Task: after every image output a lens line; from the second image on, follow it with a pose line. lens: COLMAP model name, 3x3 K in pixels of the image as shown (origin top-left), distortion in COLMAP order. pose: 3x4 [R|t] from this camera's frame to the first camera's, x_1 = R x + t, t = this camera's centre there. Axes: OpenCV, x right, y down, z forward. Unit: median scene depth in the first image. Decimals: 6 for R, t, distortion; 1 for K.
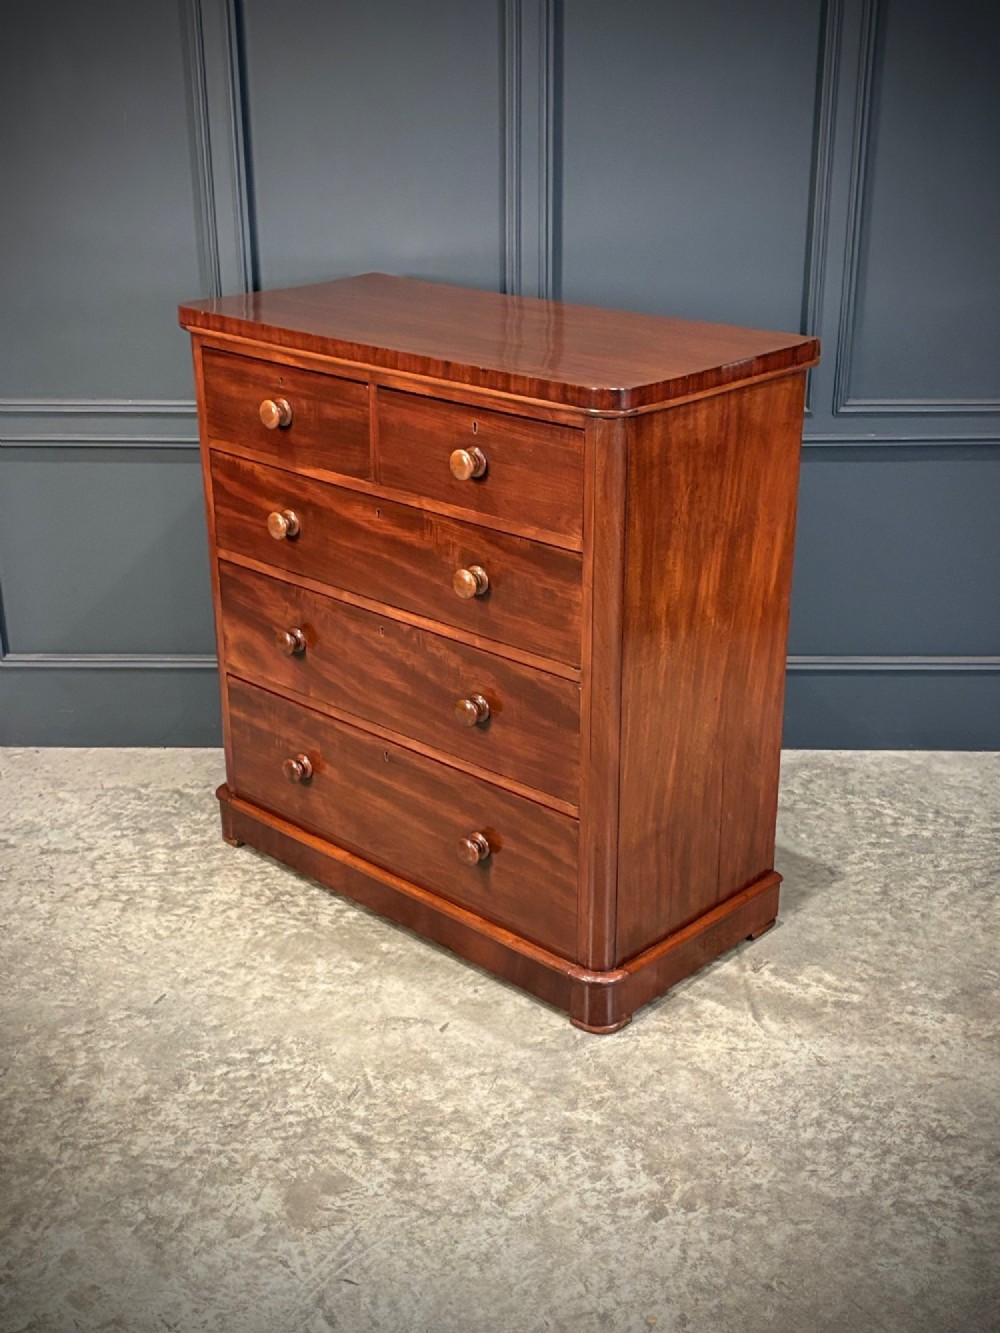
lens RADIAL K [[1502.6, 0, 497.7], [0, 1502.6, 669.9], [0, 0, 1]] dist [0.132323, -0.442073]
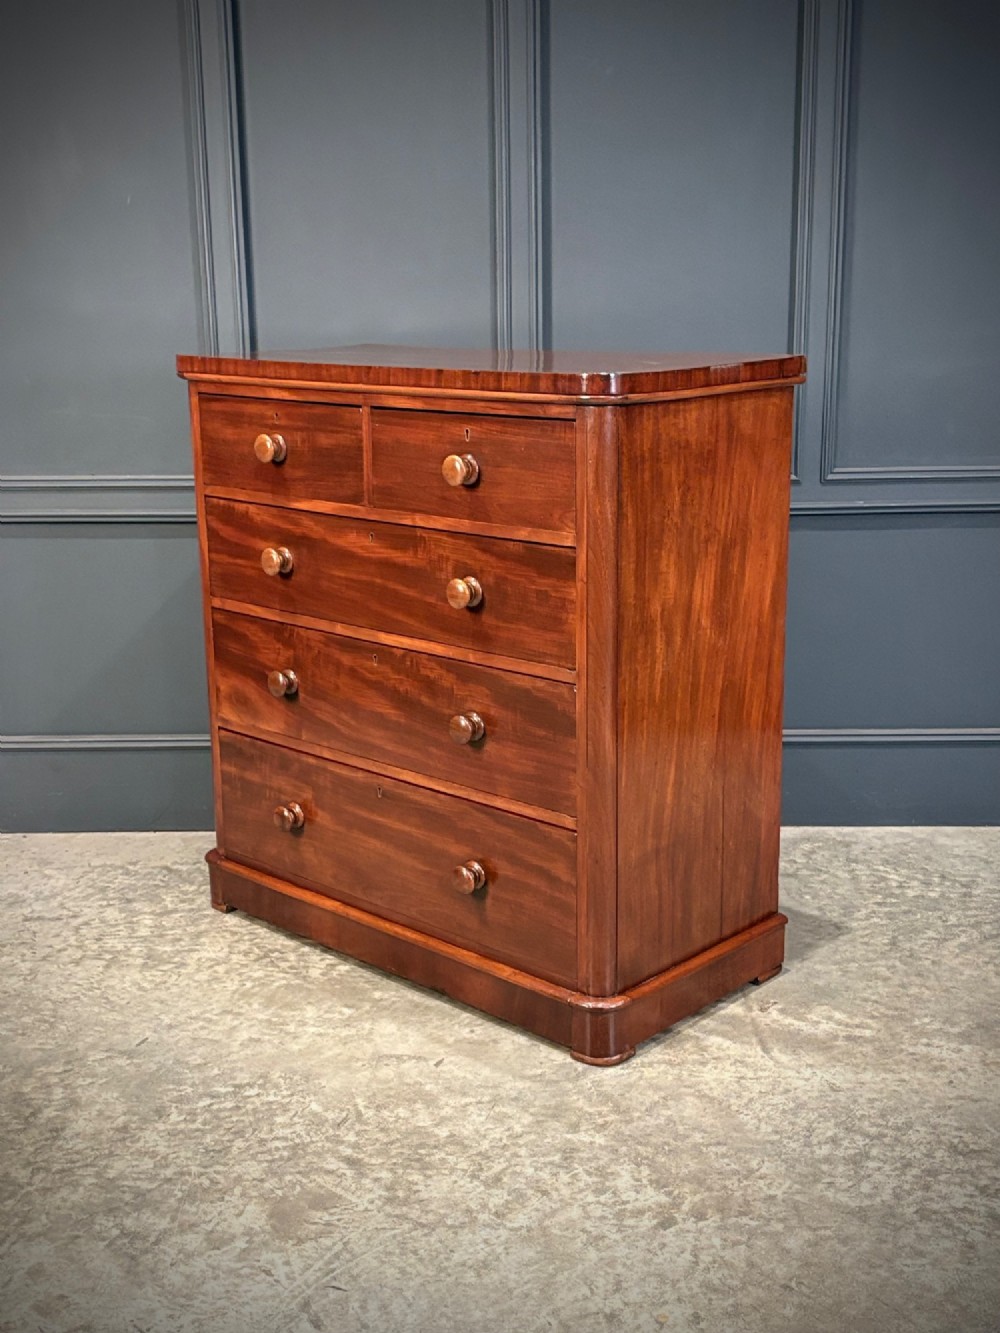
lens RADIAL K [[1494.8, 0, 501.6], [0, 1494.8, 664.2], [0, 0, 1]] dist [0.114816, -0.373703]
pose [[0.999949, -0.008552, 0.005379, 0.001247], [0.009194, 0.991001, -0.133540, 0.121732], [-0.004189, 0.133583, 0.991029, 0.026151]]
